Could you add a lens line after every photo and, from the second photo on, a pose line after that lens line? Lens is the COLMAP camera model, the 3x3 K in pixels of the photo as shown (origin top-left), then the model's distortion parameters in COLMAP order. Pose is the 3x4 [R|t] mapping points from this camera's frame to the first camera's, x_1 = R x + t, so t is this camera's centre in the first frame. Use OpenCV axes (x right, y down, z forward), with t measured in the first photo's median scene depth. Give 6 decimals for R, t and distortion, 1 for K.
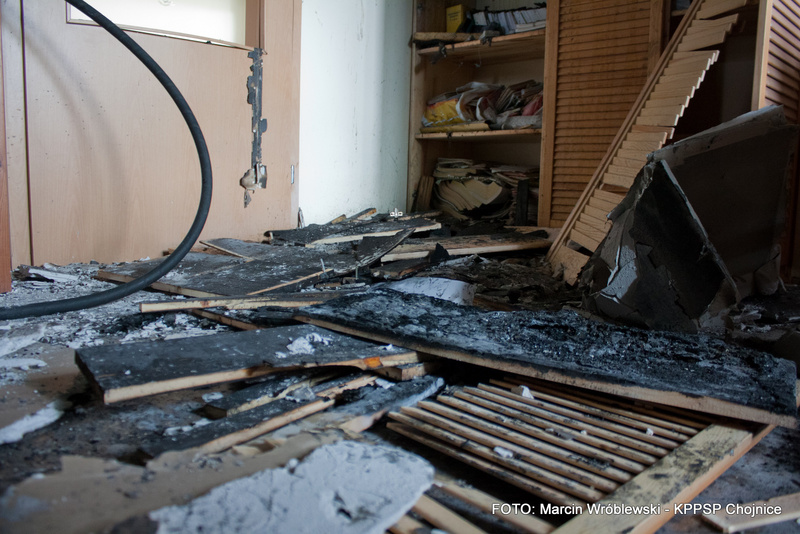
lens RADIAL K [[657.2, 0, 399.1], [0, 657.2, 263.4], [0, 0, 1]] dist [-0.164481, 0.129406]
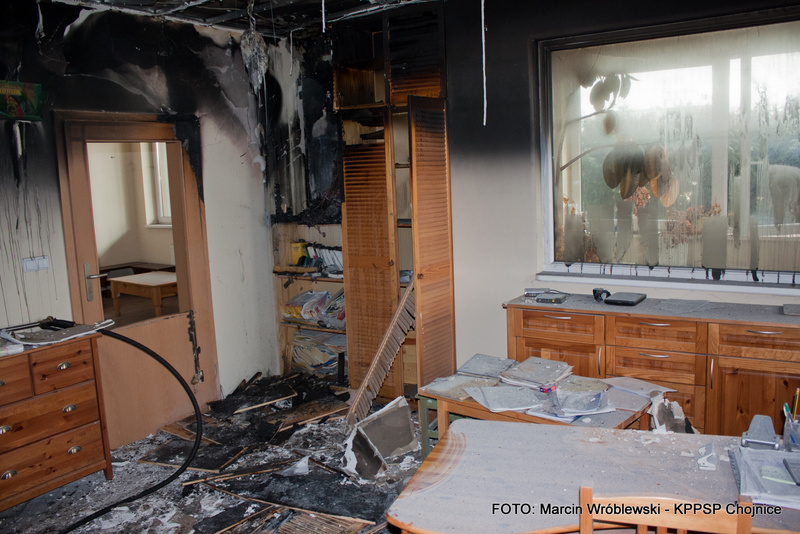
lens RADIAL K [[675.5, 0, 396.3], [0, 675.5, 261.0], [0, 0, 1]] dist [-0.162852, 0.151515]
pose [[0.981409, -0.095569, 0.166443, 0.057543], [0.093787, 0.995419, 0.018556, -0.456935], [-0.167454, -0.002601, 0.985876, -1.008802]]
